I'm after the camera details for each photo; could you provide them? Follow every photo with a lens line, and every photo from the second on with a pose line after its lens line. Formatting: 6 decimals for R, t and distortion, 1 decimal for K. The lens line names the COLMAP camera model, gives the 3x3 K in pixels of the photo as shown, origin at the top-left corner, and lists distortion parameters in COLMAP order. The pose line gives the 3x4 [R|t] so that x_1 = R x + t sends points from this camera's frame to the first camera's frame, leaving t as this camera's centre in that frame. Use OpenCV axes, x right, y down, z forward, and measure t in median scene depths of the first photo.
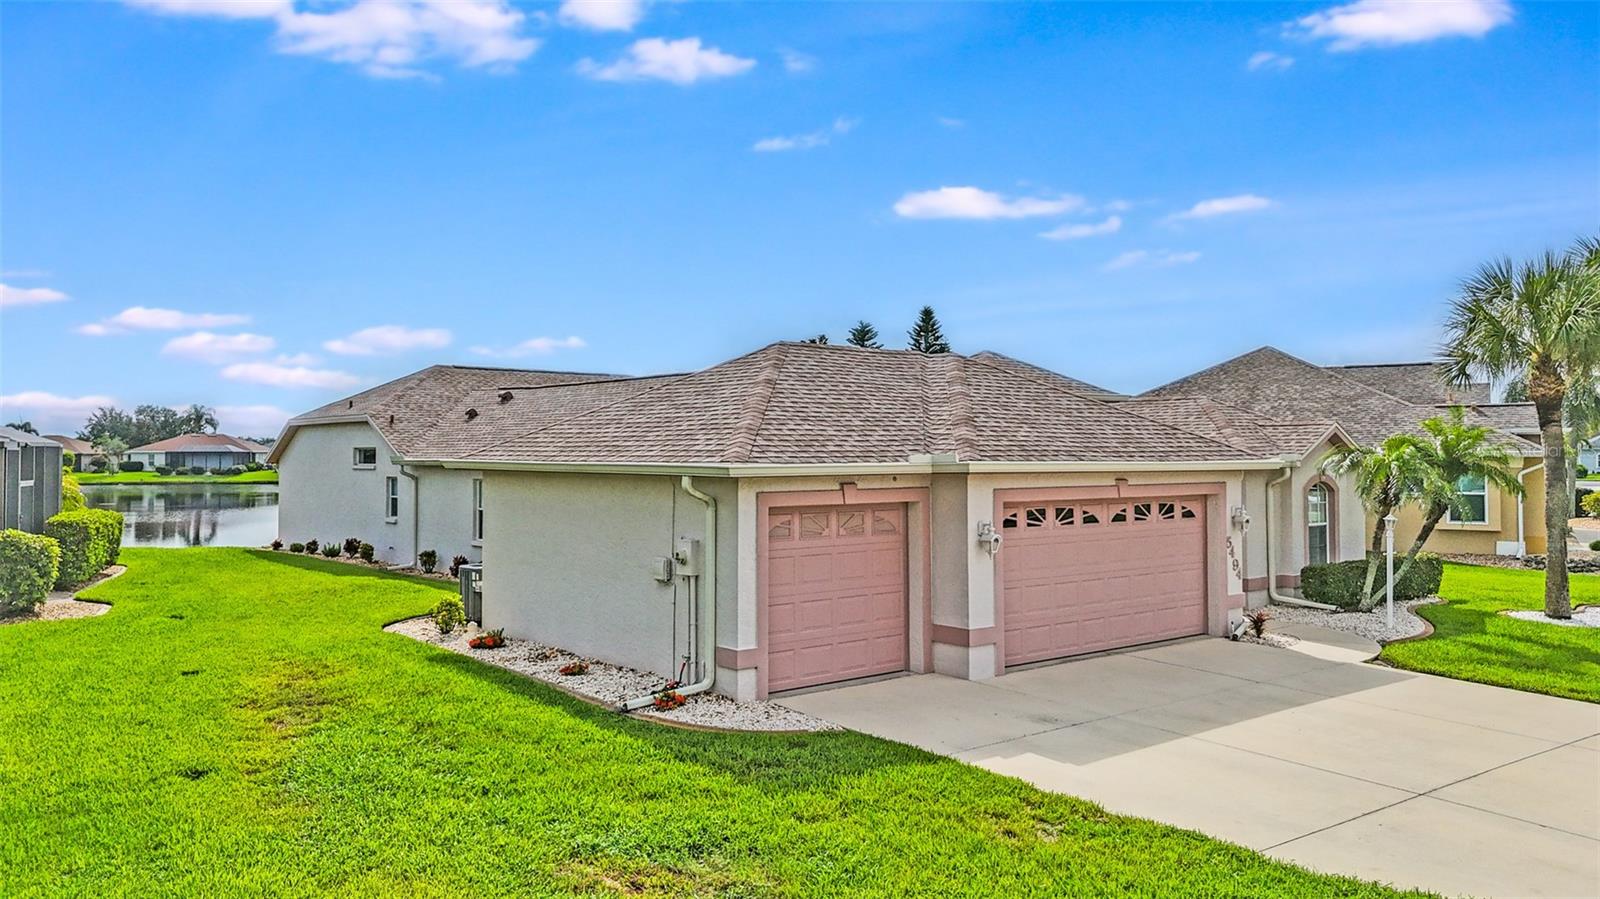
lens RADIAL K [[1170.8, 0, 800.0], [0, 1170.8, 449.5], [0, 0, 1]] dist [0.097567, -0.084404]
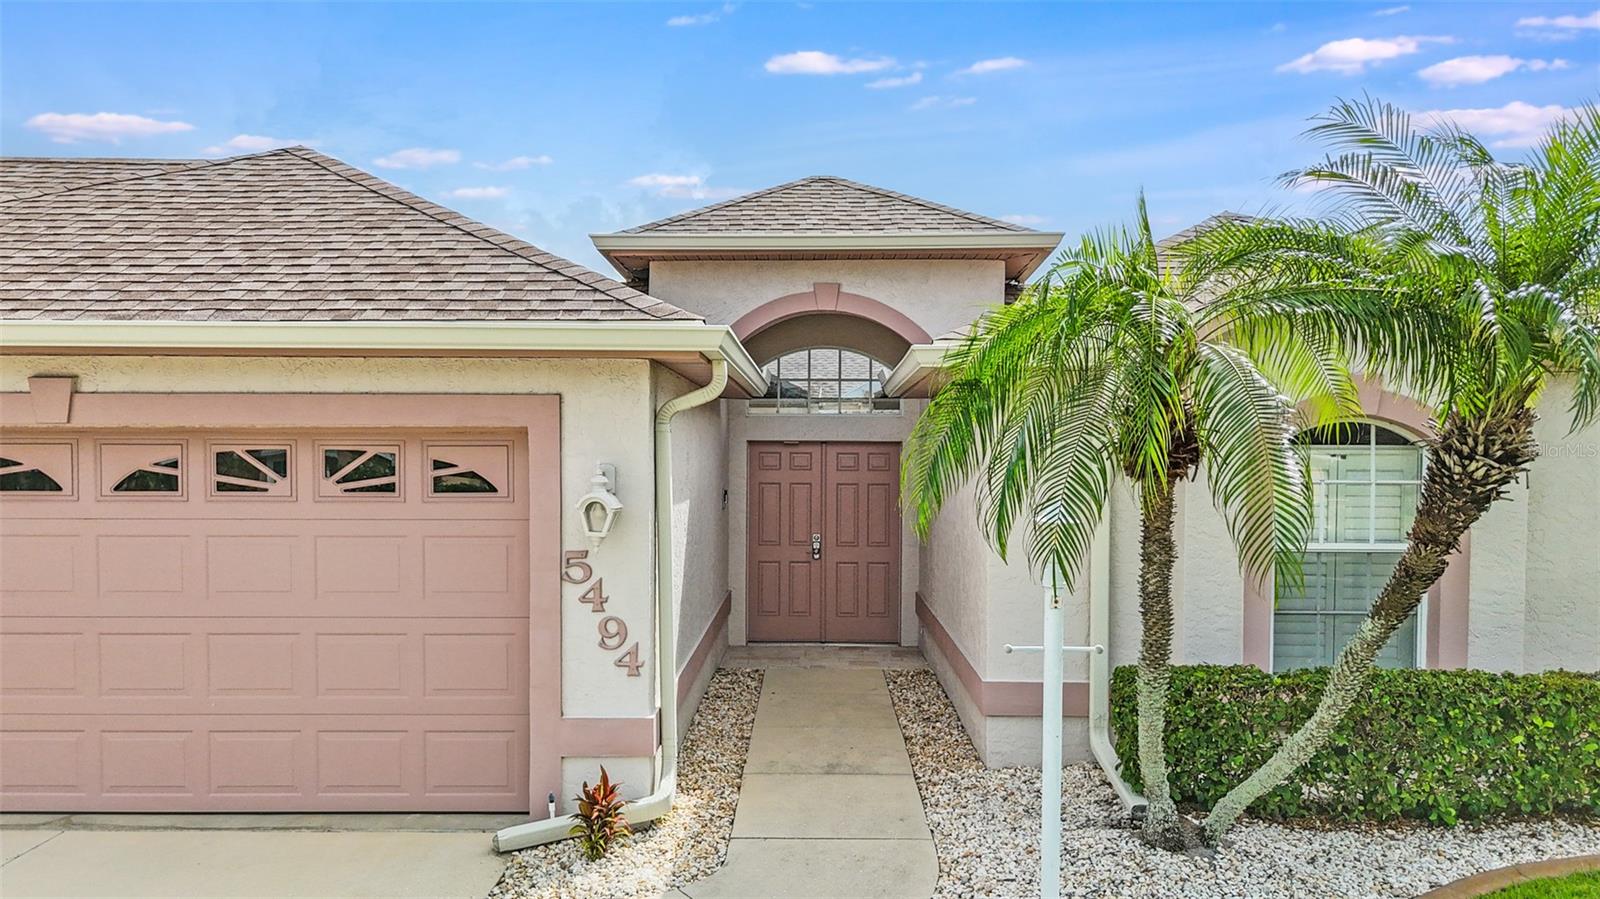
lens RADIAL K [[1178.1, 0, 798.3], [0, 1178.1, 513.9], [0, 0, 1]] dist [0.073947, -0.087145]
pose [[0.765082, 0.033870, -0.643042, 0.684259], [-0.001230, 0.998691, 0.051139, 0.048221], [0.643932, -0.038334, 0.764122, 0.837971]]
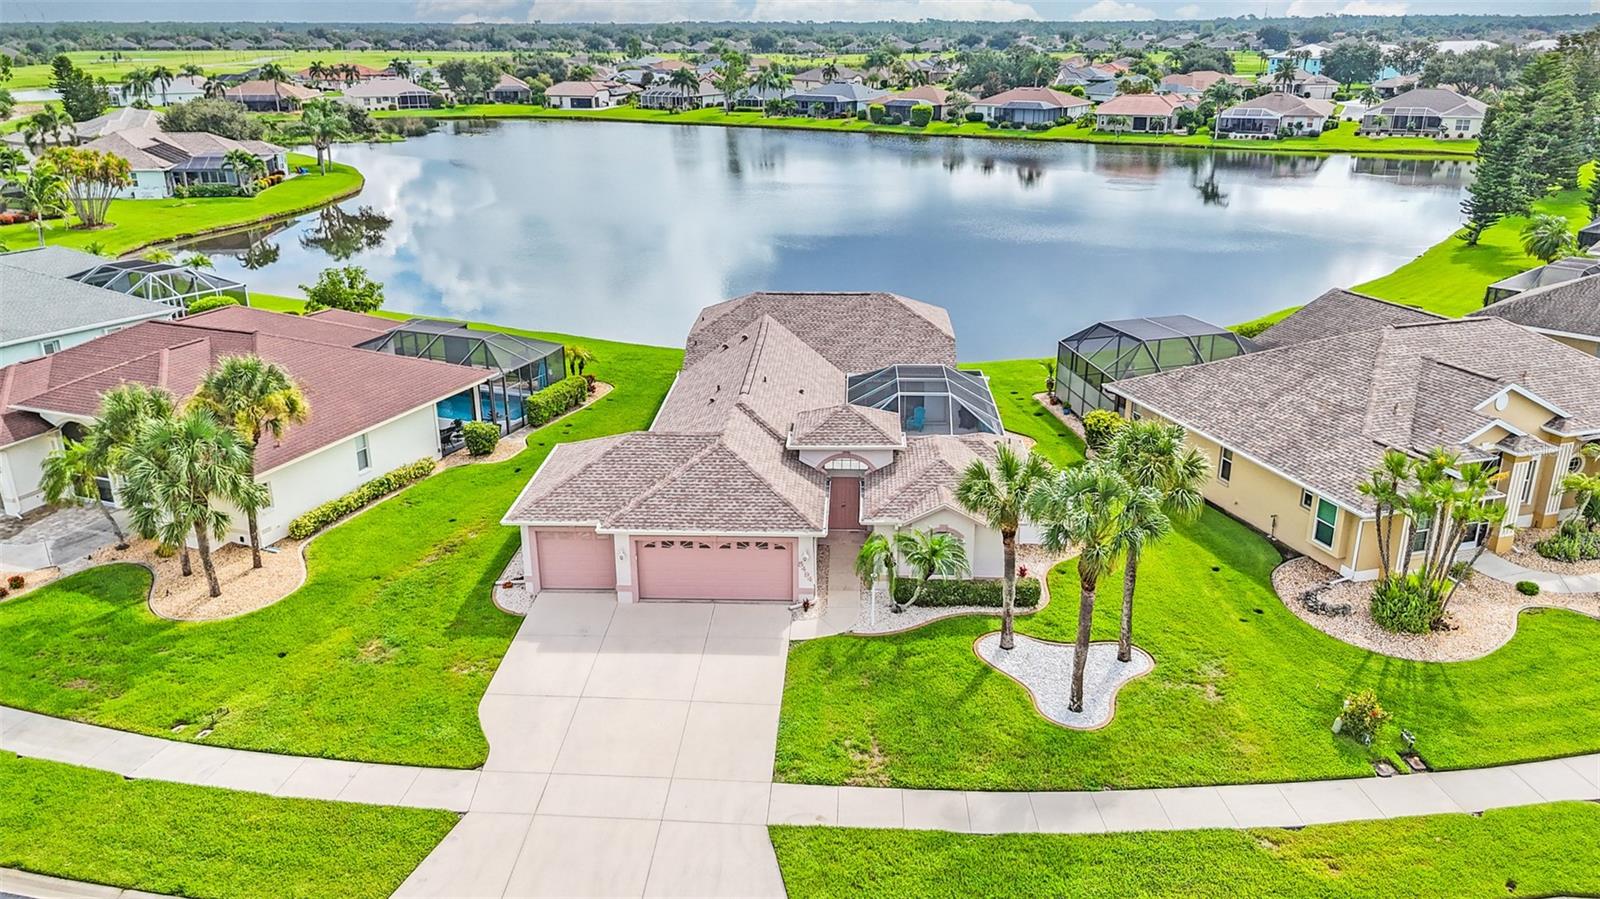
lens RADIAL K [[1170.8, 0, 800.0], [0, 1170.8, 449.5], [0, 0, 1]] dist [0.097567, -0.084404]
pose [[0.742630, 0.215275, -0.634159, 1.732222], [0.009574, 0.943418, 0.331468, -0.843982], [0.669634, -0.252229, 0.698549, -0.398959]]
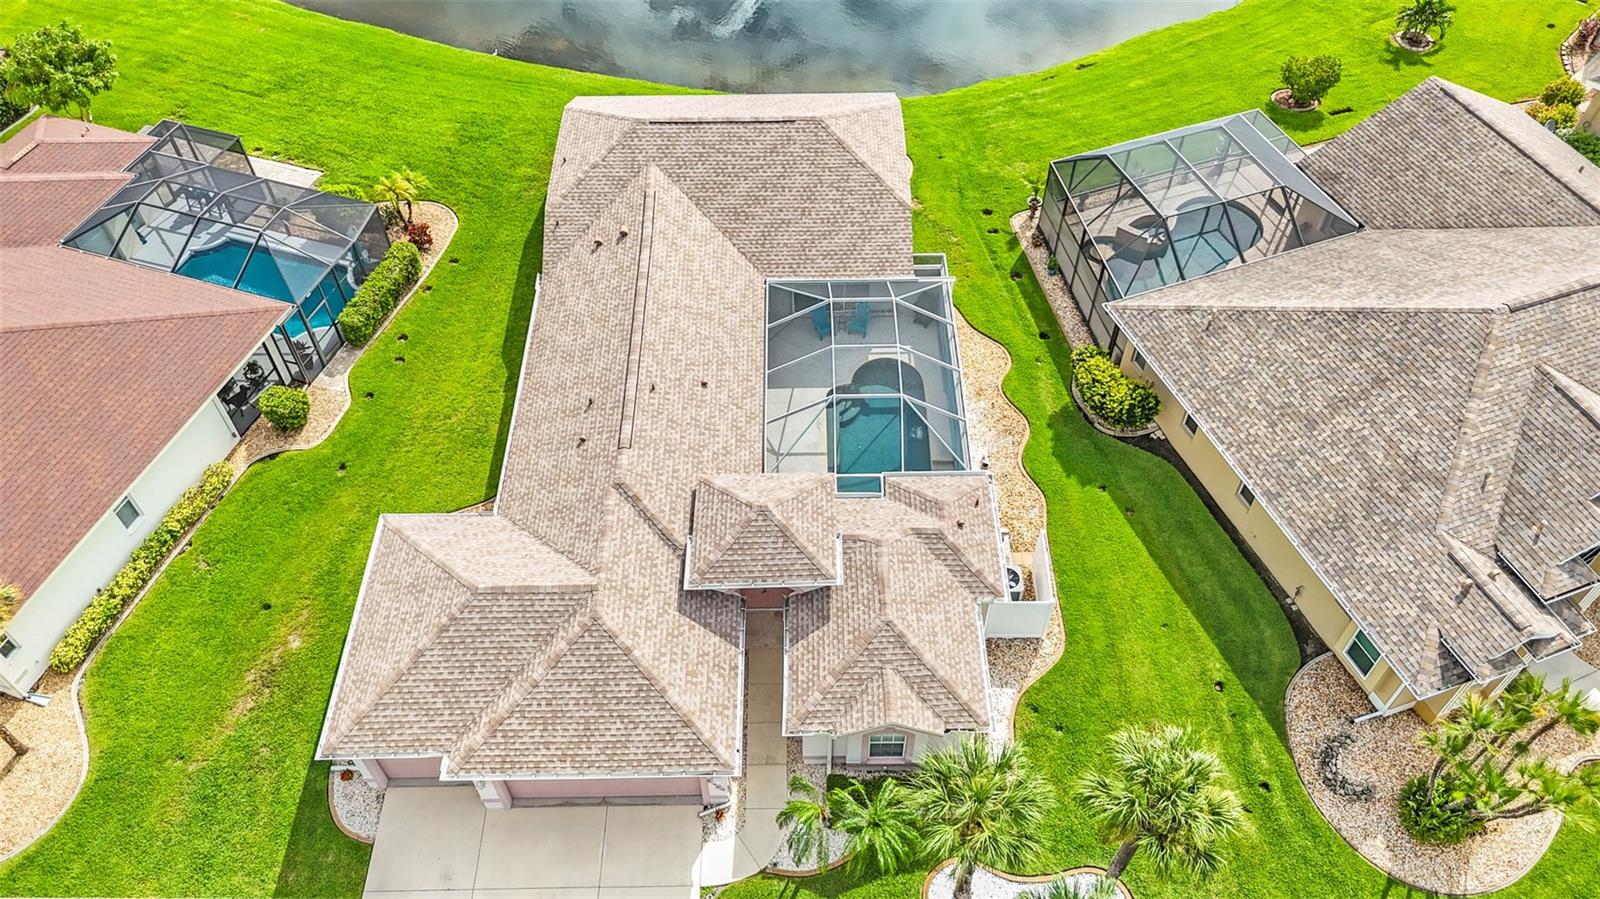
lens RADIAL K [[1170.8, 0, 800.0], [0, 1170.8, 449.5], [0, 0, 1]] dist [0.097567, -0.084404]
pose [[0.778909, 0.476023, -0.408292, 0.976923], [0.014846, 0.636863, 0.770834, -1.577297], [0.626961, -0.606471, 0.488992, 0.602073]]
